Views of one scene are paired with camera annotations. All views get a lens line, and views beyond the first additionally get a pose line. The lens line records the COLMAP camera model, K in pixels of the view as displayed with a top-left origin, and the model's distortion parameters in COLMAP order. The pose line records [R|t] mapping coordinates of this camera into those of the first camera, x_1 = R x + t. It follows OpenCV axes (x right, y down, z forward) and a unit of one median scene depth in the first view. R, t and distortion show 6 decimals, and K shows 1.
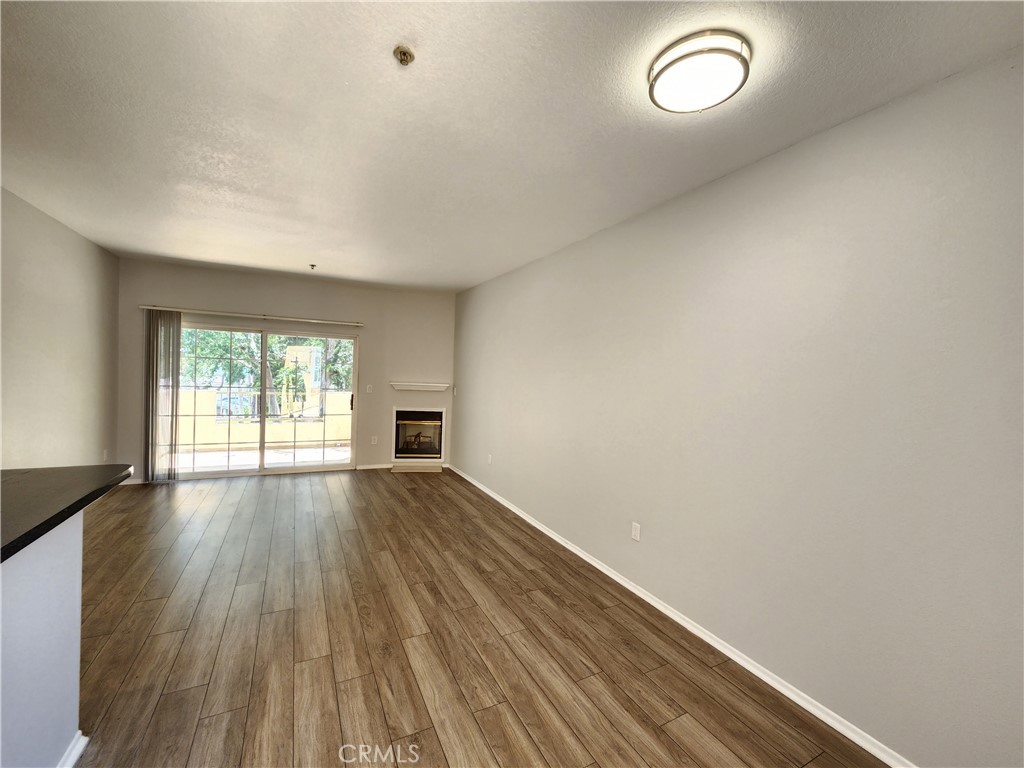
lens RADIAL K [[416.9, 0, 513.2], [0, 416.9, 382.2], [0, 0, 1]] dist [0.001136, -0.000803]
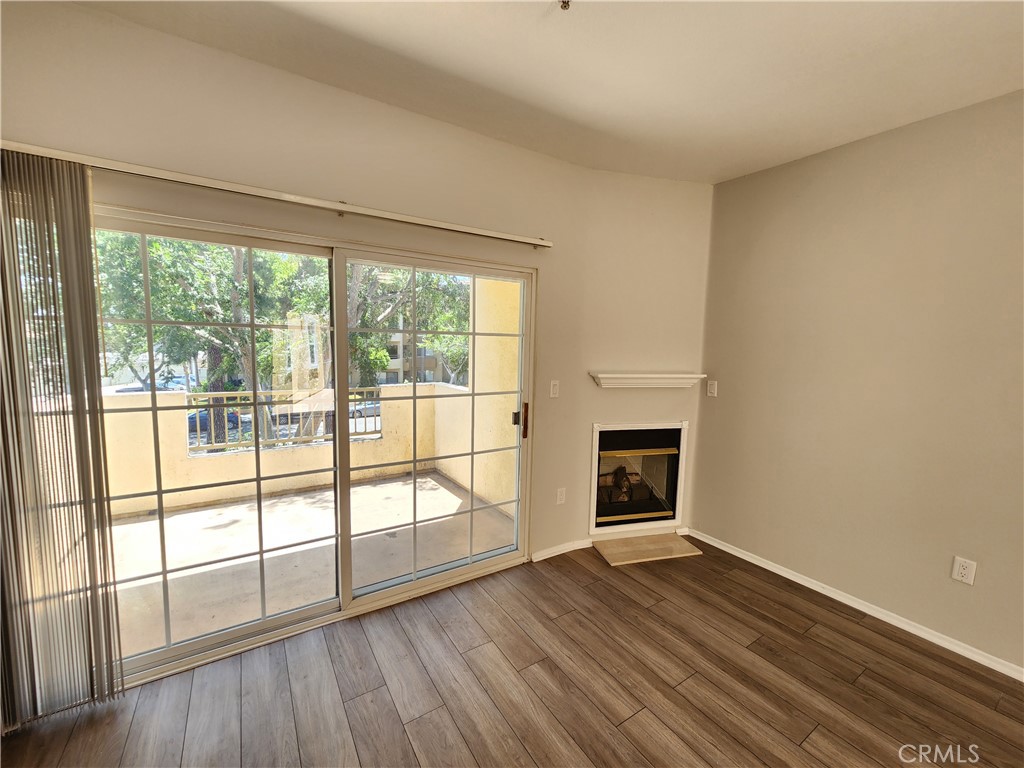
lens RADIAL K [[416.9, 0, 510.3], [0, 416.9, 385.4], [0, 0, 1]] dist [0.001136, -0.000803]
pose [[0.995006, -0.025027, 0.096626, -0.428476], [0.016287, 0.995790, 0.090208, -0.029654], [-0.098477, -0.088184, 0.991224, 0.538236]]
